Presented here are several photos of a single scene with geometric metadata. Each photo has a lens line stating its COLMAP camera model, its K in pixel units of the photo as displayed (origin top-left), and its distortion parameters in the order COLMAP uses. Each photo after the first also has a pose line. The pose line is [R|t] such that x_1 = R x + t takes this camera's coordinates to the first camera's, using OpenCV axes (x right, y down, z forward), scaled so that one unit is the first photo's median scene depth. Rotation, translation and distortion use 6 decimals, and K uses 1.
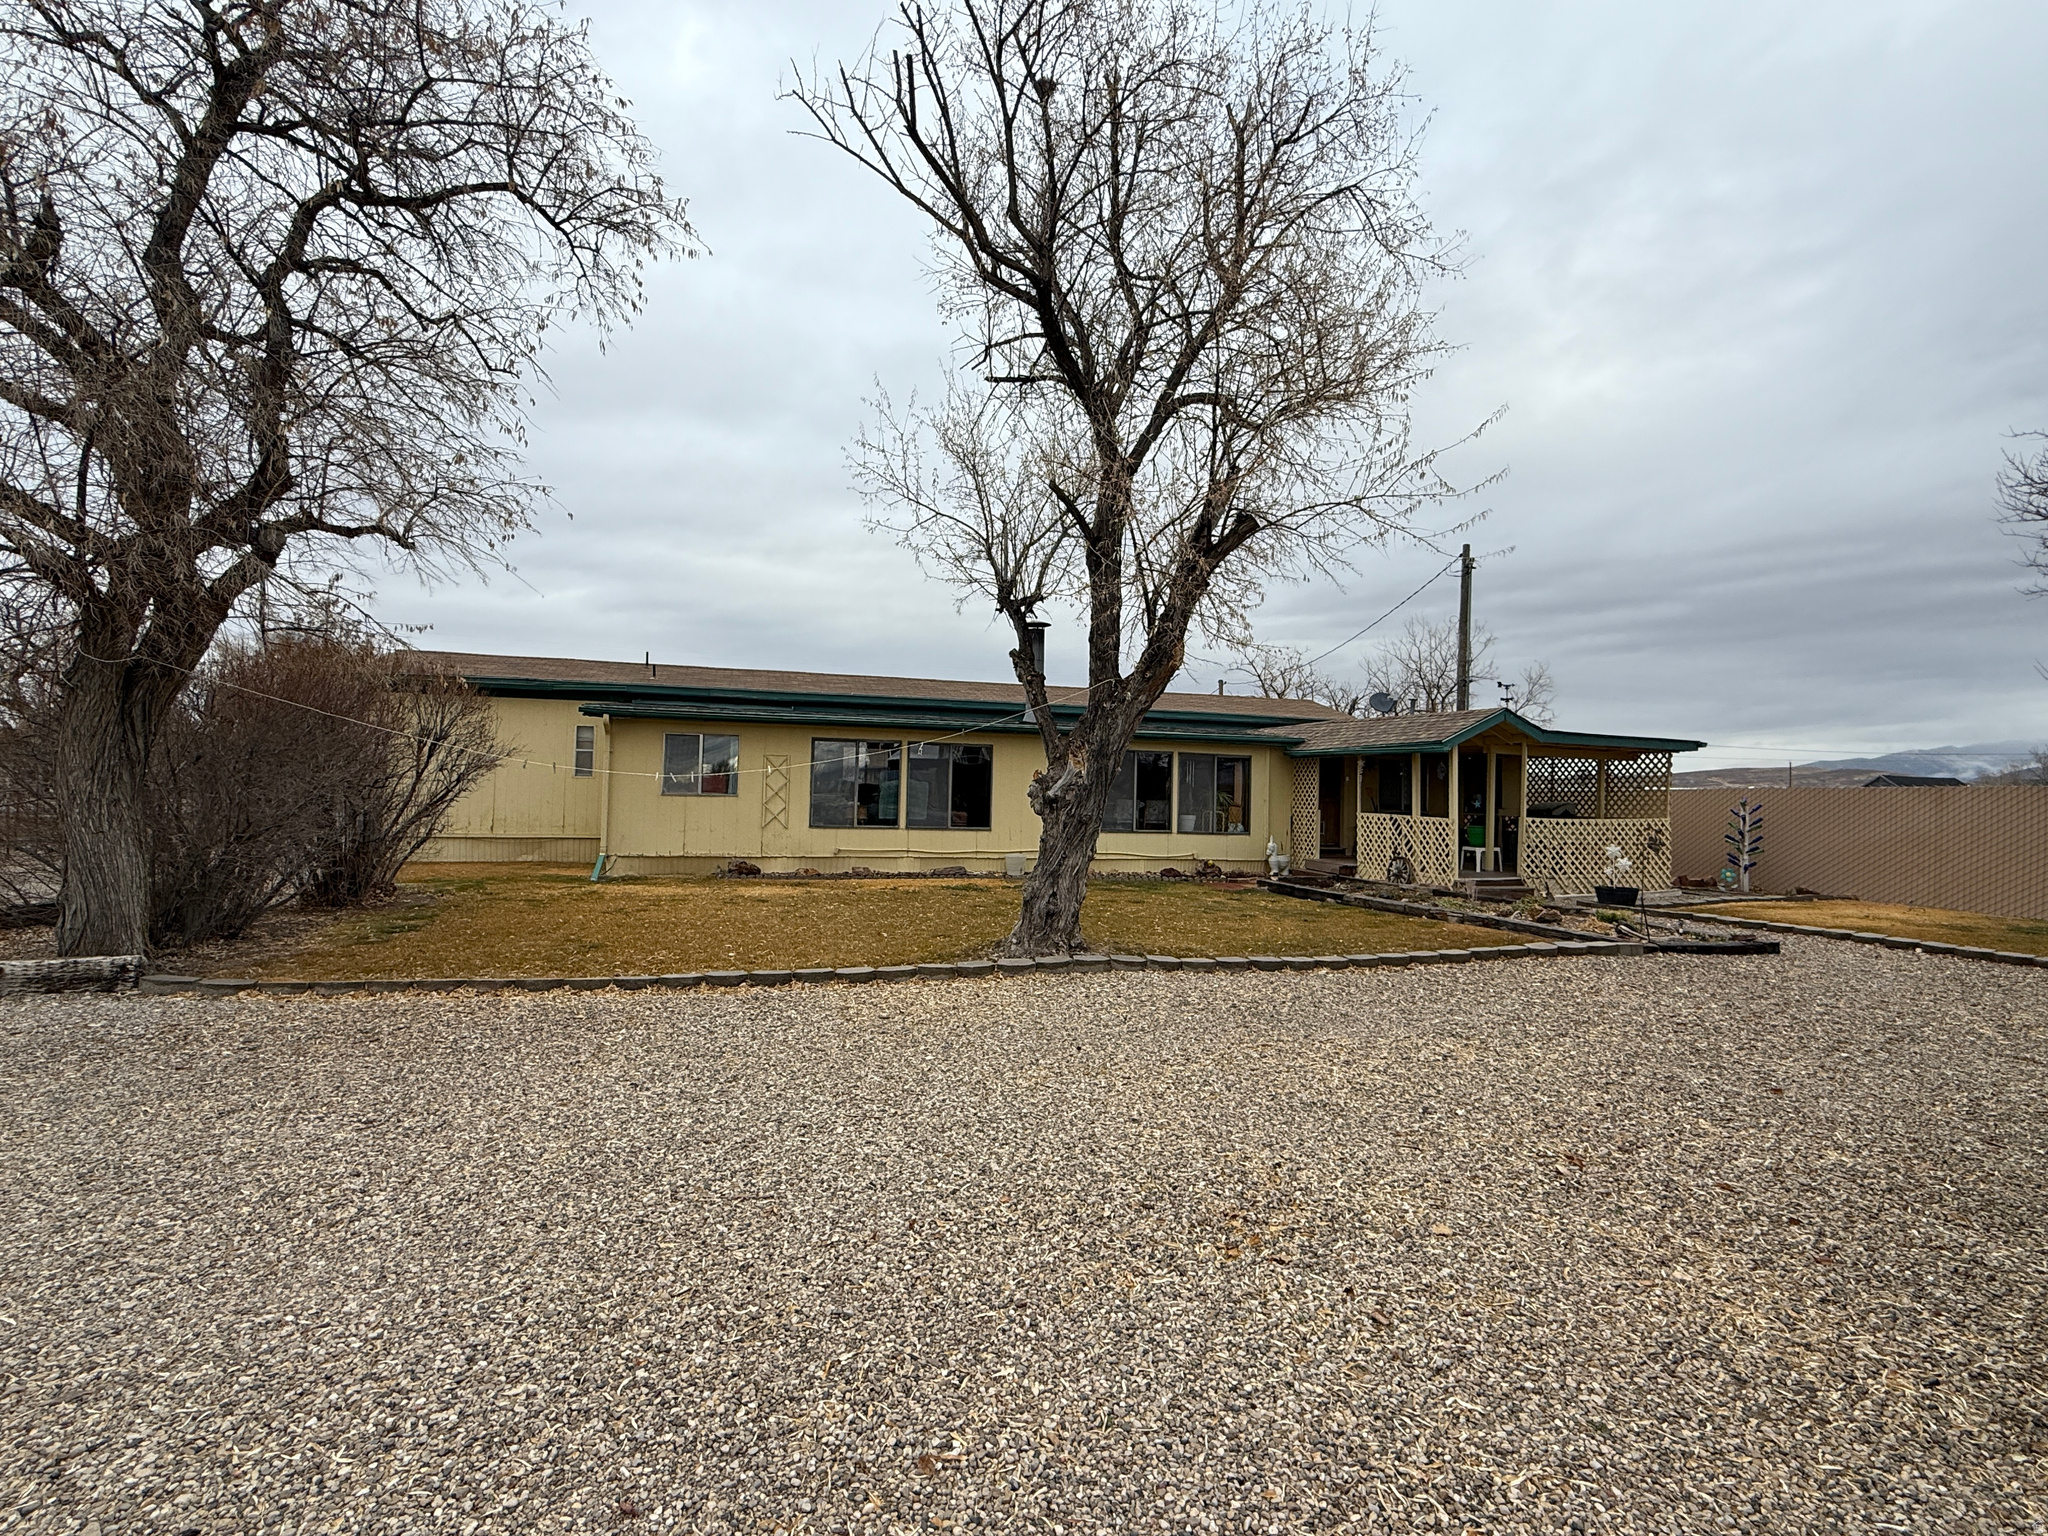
lens RADIAL K [[958.0, 0, 1027.4], [0, 958.0, 770.6], [0, 0, 1]] dist [0.001072, 0.000262]
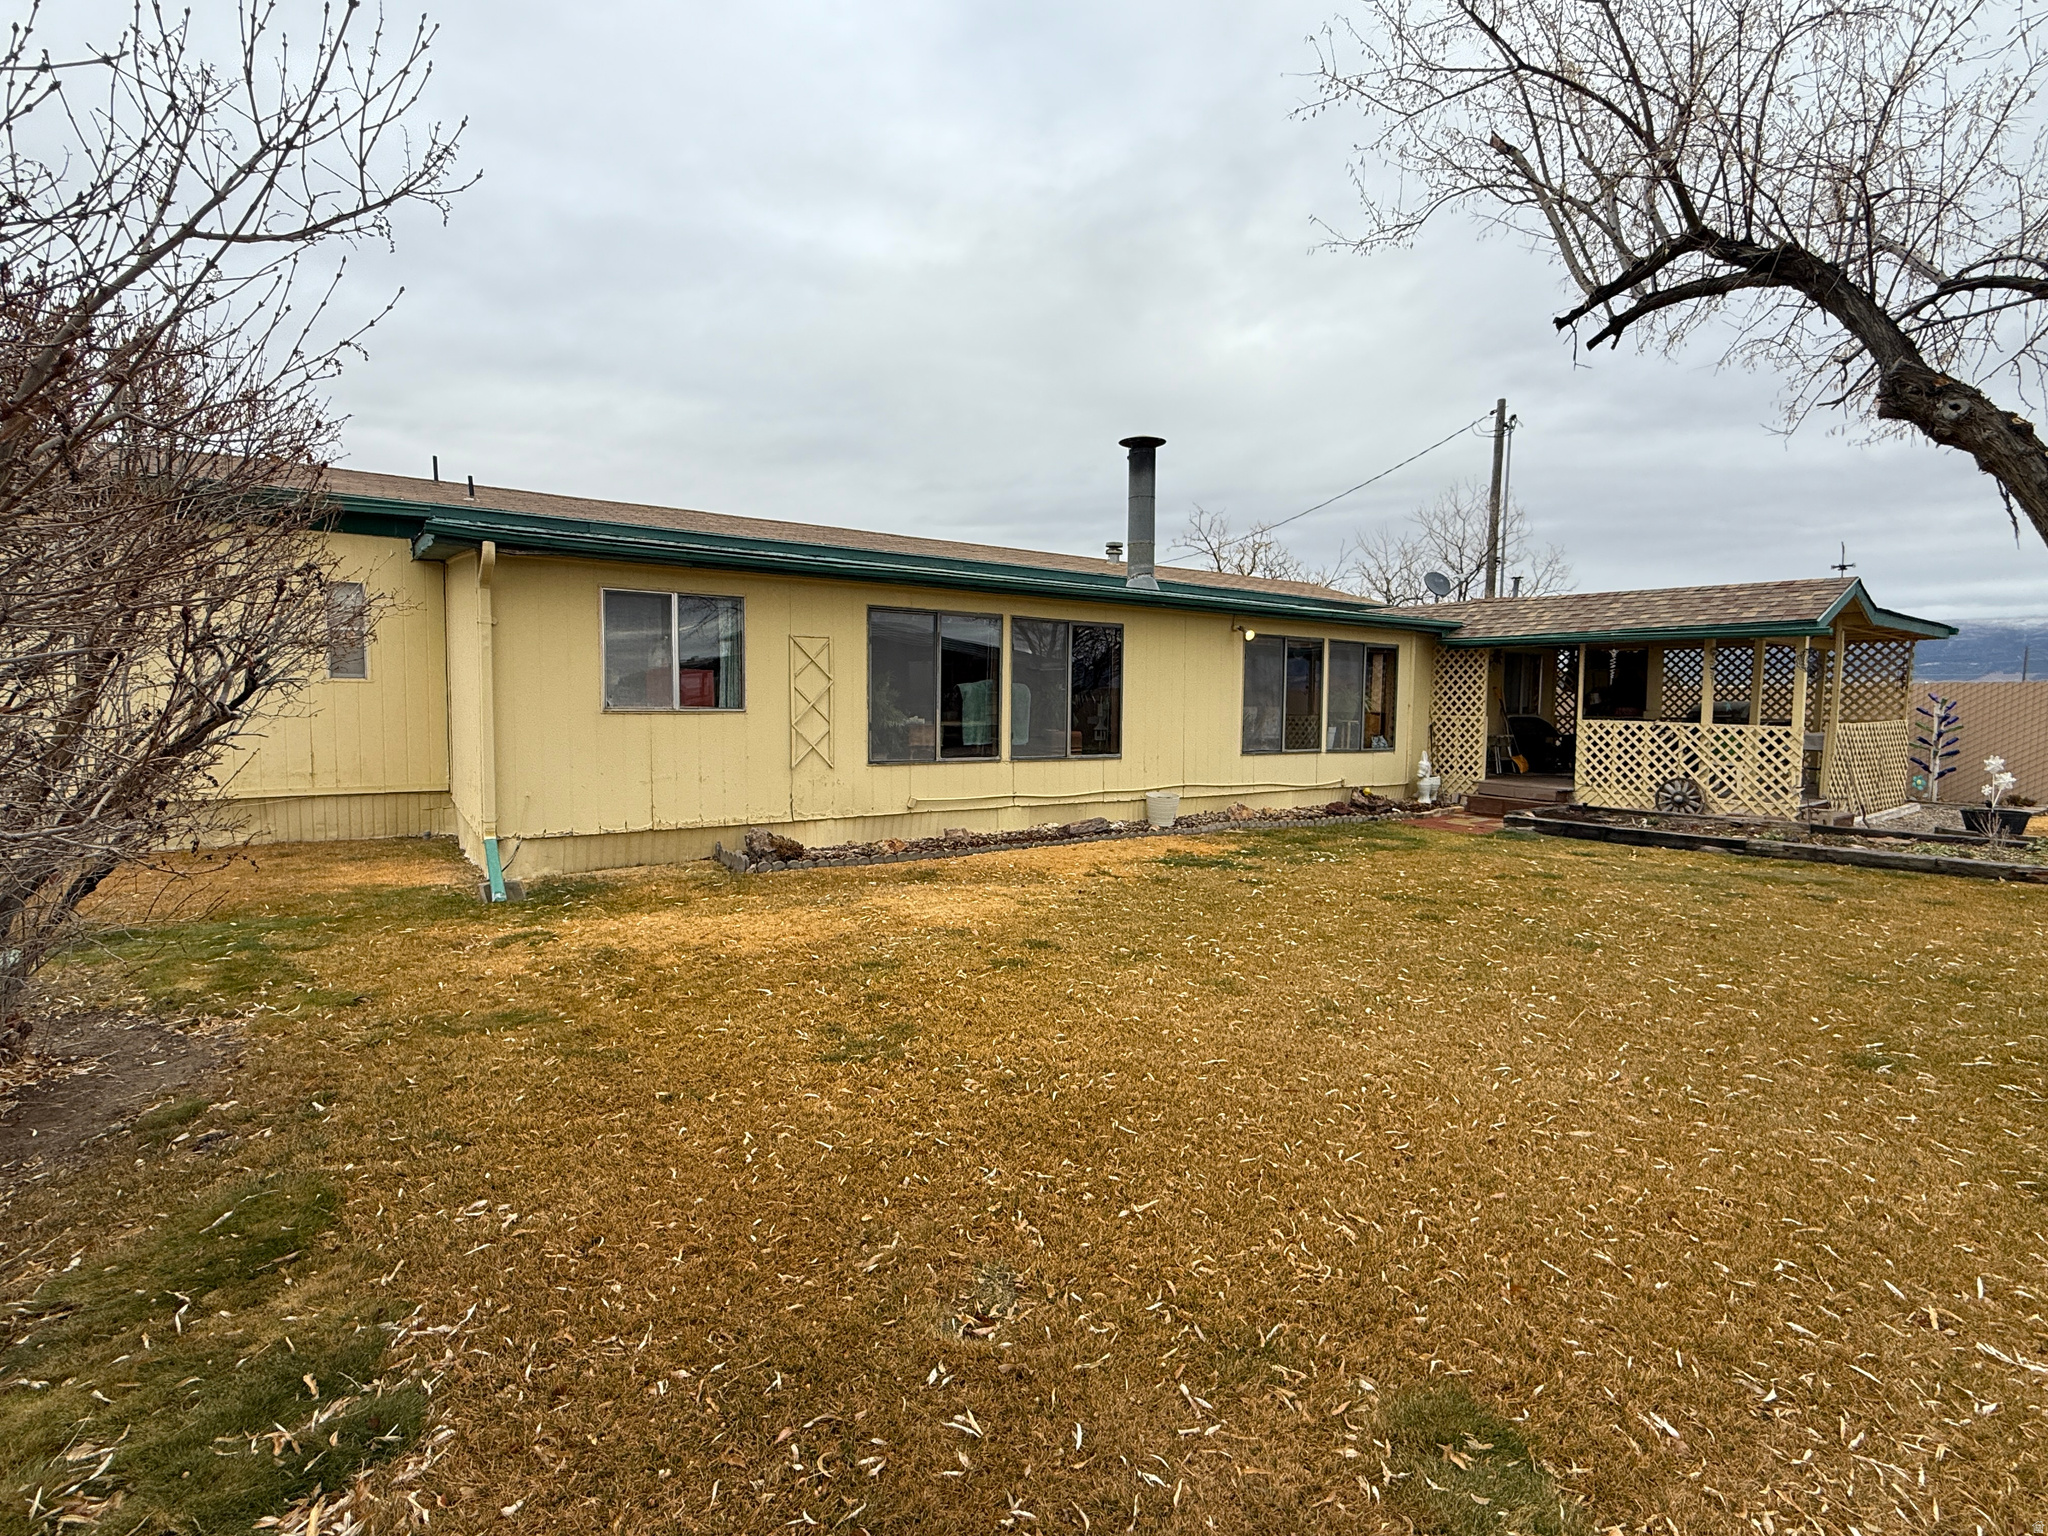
lens RADIAL K [[958.0, 0, 1027.4], [0, 958.0, 770.6], [0, 0, 1]] dist [0.001072, 0.000262]
pose [[0.947521, -0.036036, 0.317655, -0.317968], [0.003743, 0.994809, 0.101691, 0.005254], [-0.319670, -0.095166, 0.942738, 0.431289]]
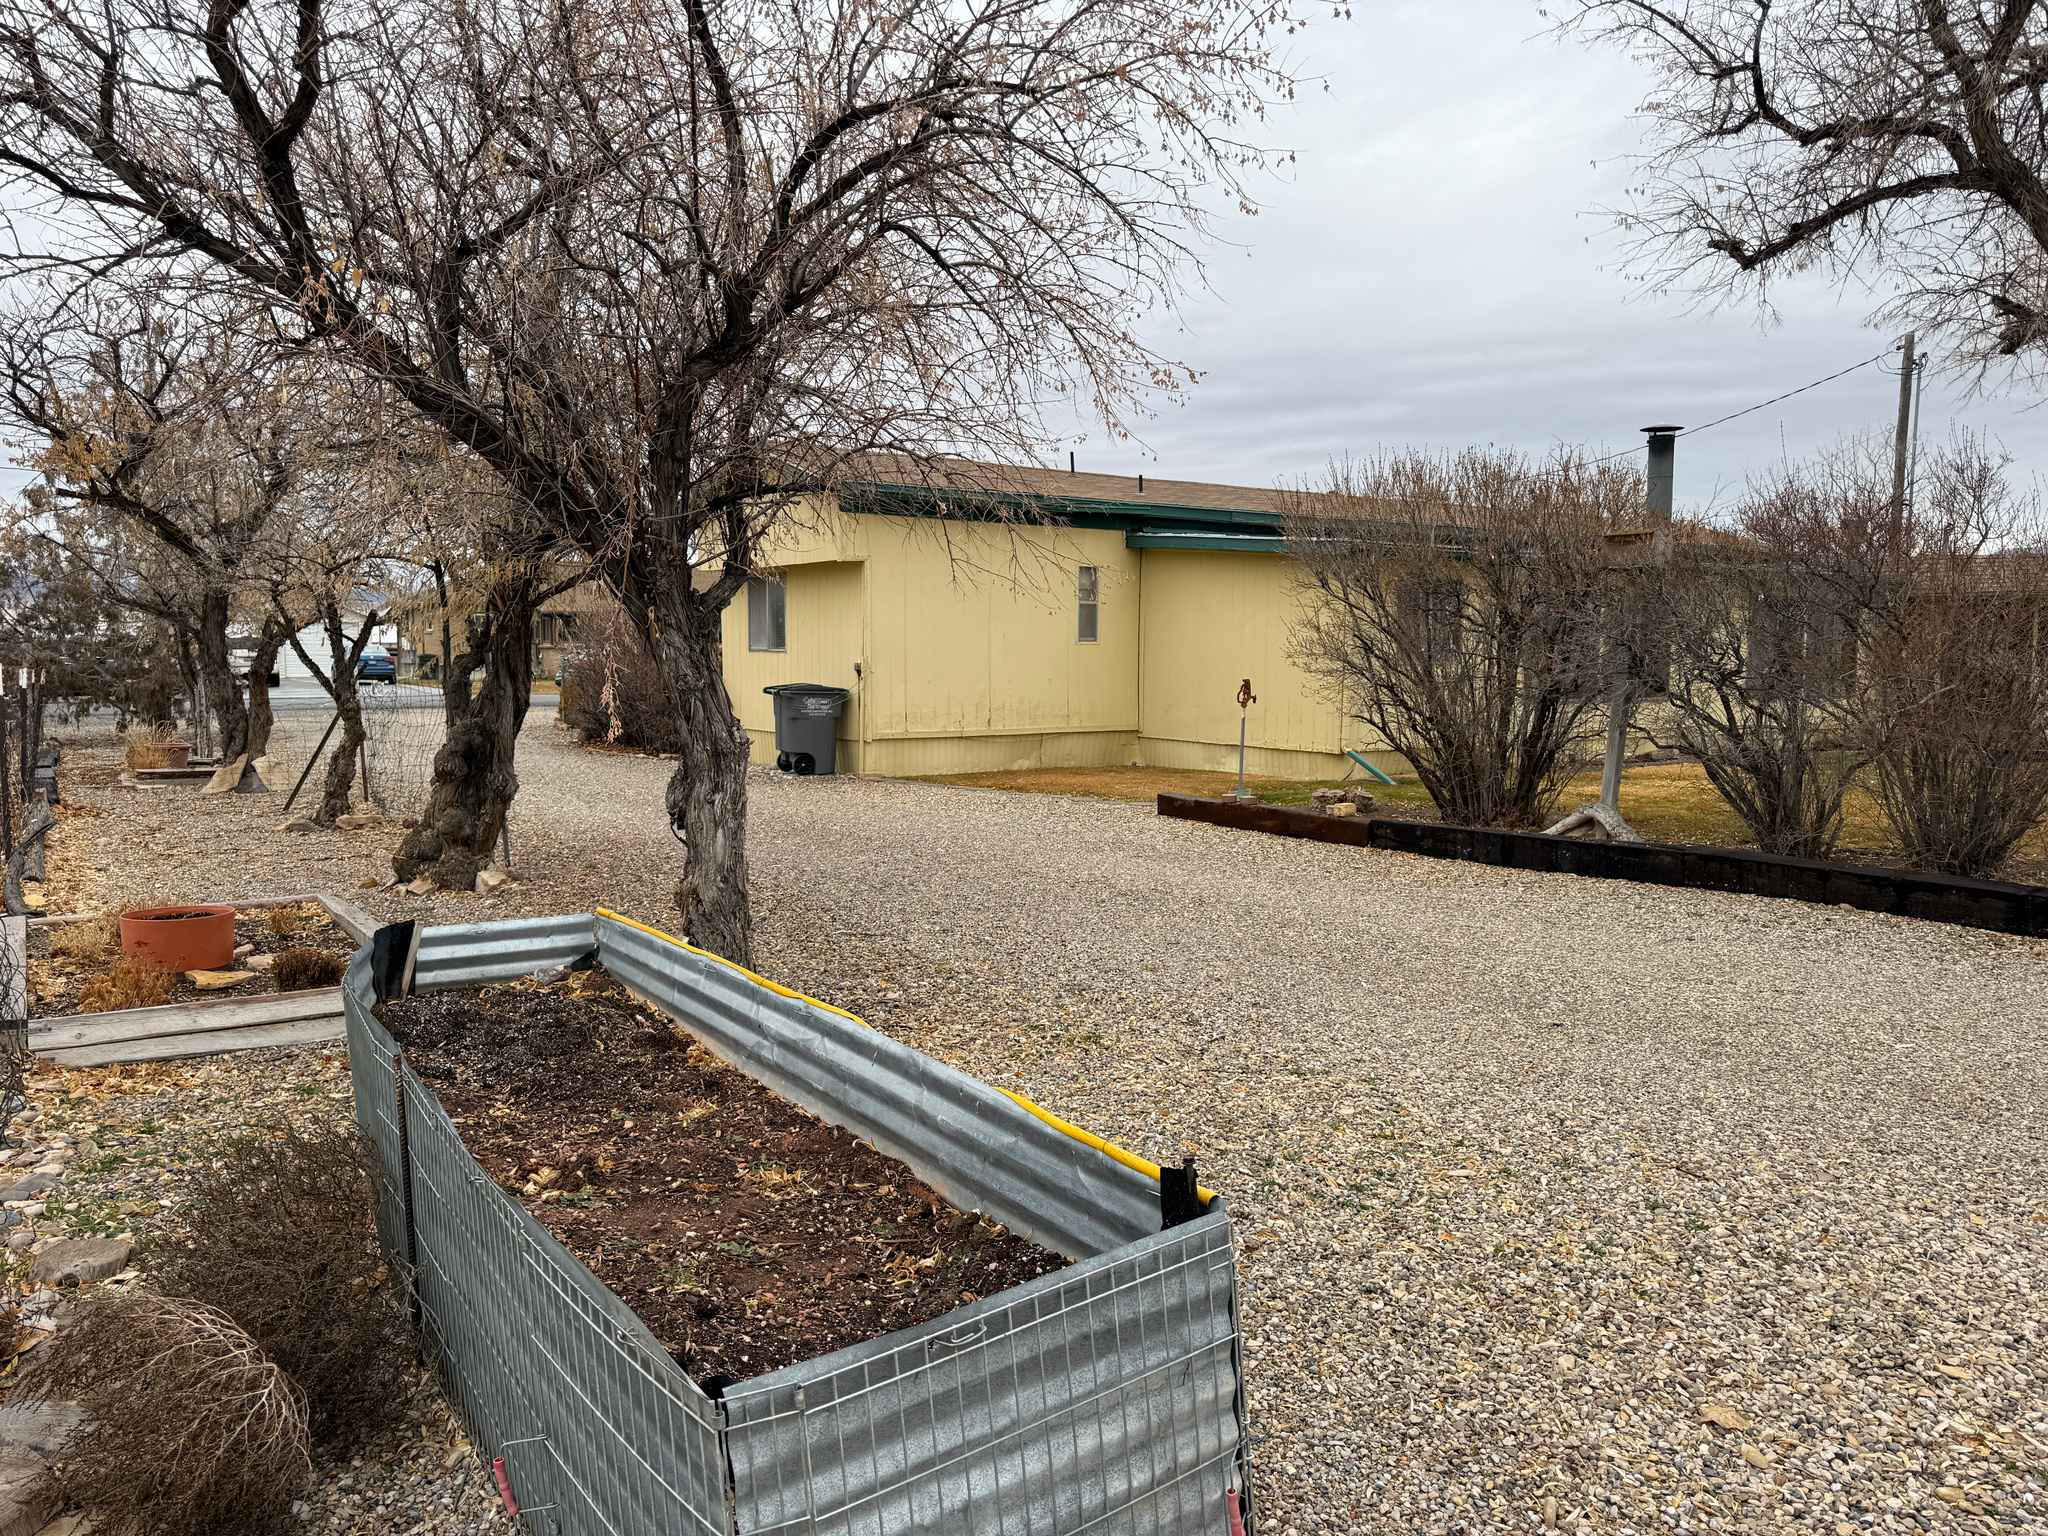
lens RADIAL K [[1413.1, 0, 1032.4], [0, 1413.1, 776.3], [0, 0, 1]] dist [0.060159, -0.001249]
pose [[0.942940, -0.049545, 0.329255, -0.954308], [0.013714, 0.993807, 0.110270, -0.010739], [-0.332680, -0.099462, 0.937780, 0.074935]]
